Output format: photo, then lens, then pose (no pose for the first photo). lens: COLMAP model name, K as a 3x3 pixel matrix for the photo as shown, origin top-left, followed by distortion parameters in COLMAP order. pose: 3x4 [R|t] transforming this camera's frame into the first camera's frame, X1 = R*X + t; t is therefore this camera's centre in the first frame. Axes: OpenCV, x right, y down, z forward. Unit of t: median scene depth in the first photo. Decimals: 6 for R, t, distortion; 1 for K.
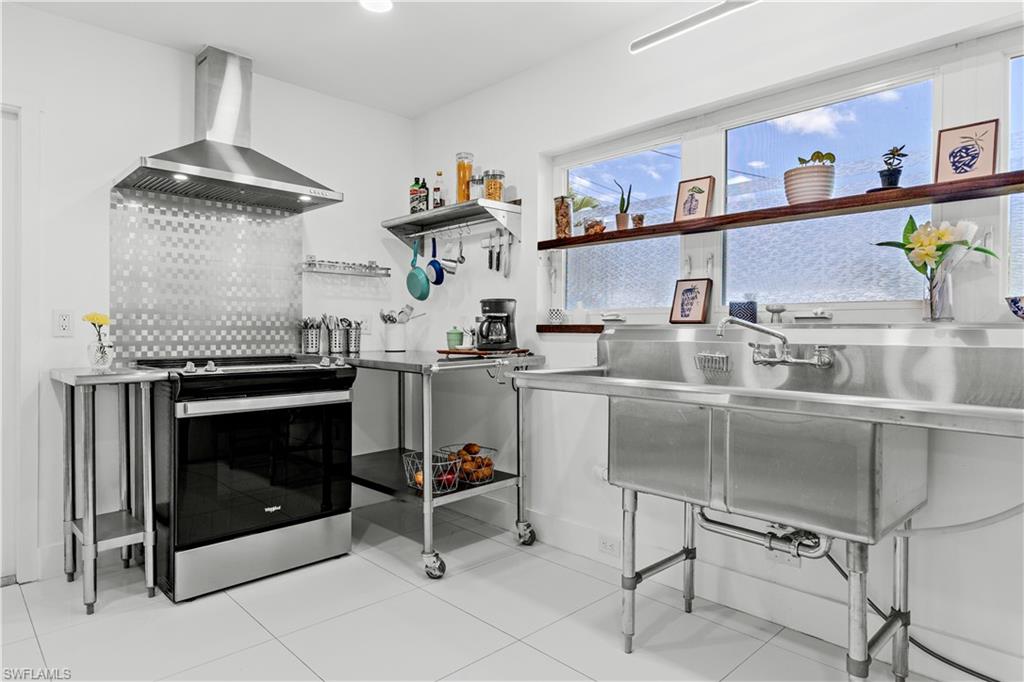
lens RADIAL K [[606.3, 0, 529.8], [0, 606.3, 336.0], [0, 0, 1]] dist [0.009717, 0.000187]
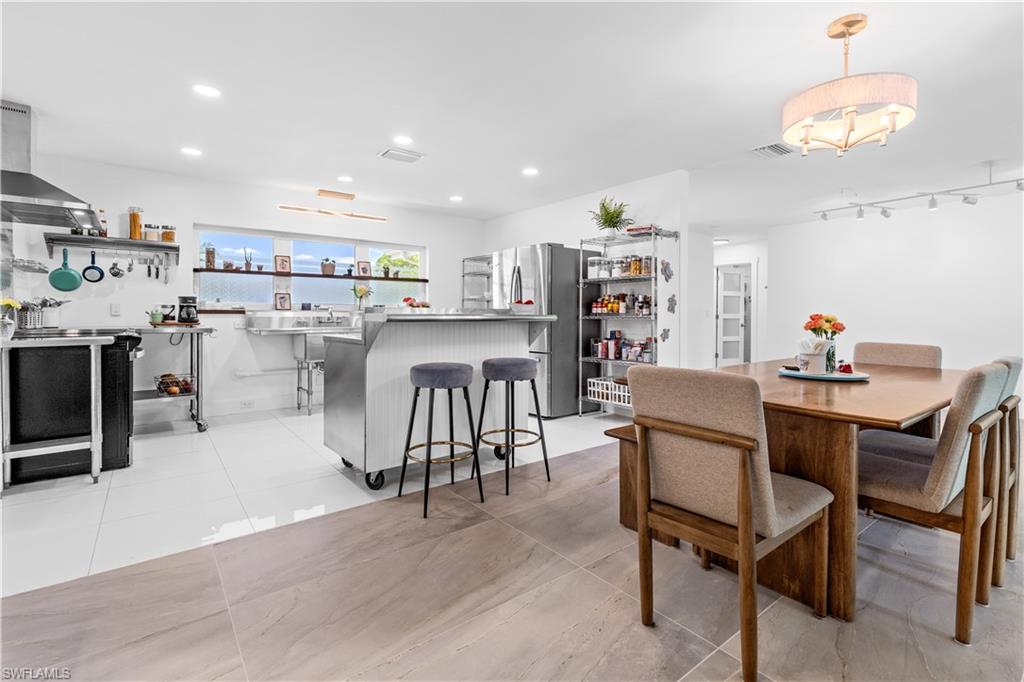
lens RADIAL K [[472.7, 0, 509.8], [0, 472.7, 317.4], [0, 0, 1]] dist [0.003839, -0.001228]
pose [[0.126531, -0.005662, 0.991947, -1.635275], [0.008778, 0.999951, 0.004588, 0.010579], [-0.991924, 0.008127, 0.126574, -0.252553]]
